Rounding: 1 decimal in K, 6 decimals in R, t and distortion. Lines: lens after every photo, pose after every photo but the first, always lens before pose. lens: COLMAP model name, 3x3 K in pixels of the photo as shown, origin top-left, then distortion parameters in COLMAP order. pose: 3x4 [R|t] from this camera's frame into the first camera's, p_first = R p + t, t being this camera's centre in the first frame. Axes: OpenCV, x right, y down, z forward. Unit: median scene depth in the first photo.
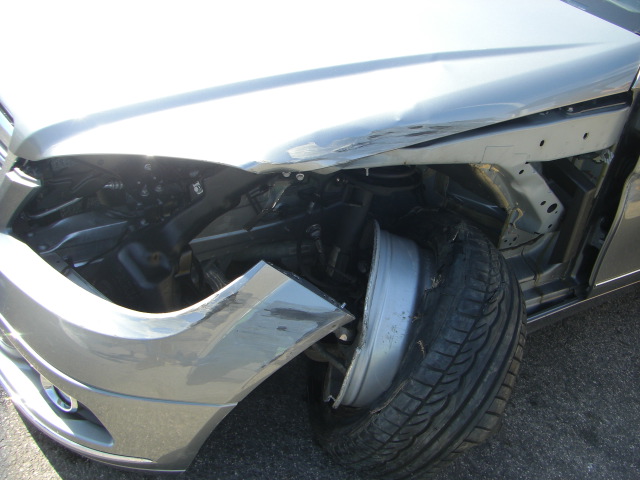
lens RADIAL K [[672.5, 0, 338.0], [0, 672.5, 239.9], [0, 0, 1]] dist [-0.130091, 0.007588]
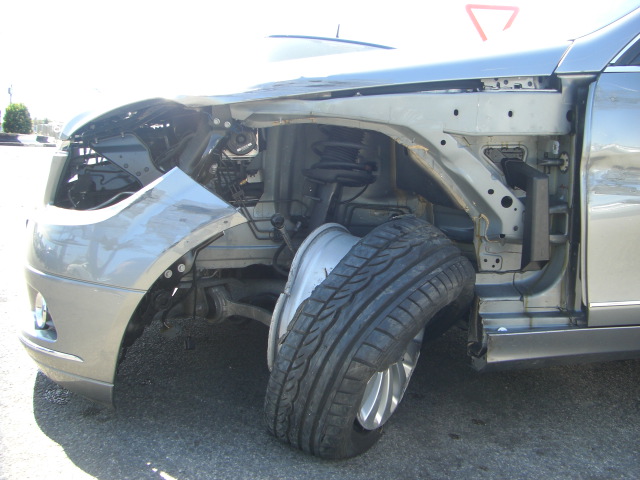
lens RADIAL K [[672.5, 0, 338.0], [0, 672.5, 239.9], [0, 0, 1]] dist [-0.130091, 0.007588]
pose [[0.932630, -0.059789, -0.355847, 0.529397], [-0.116279, 0.883771, -0.453242, 0.596096], [0.341586, 0.464084, 0.817279, 0.122349]]
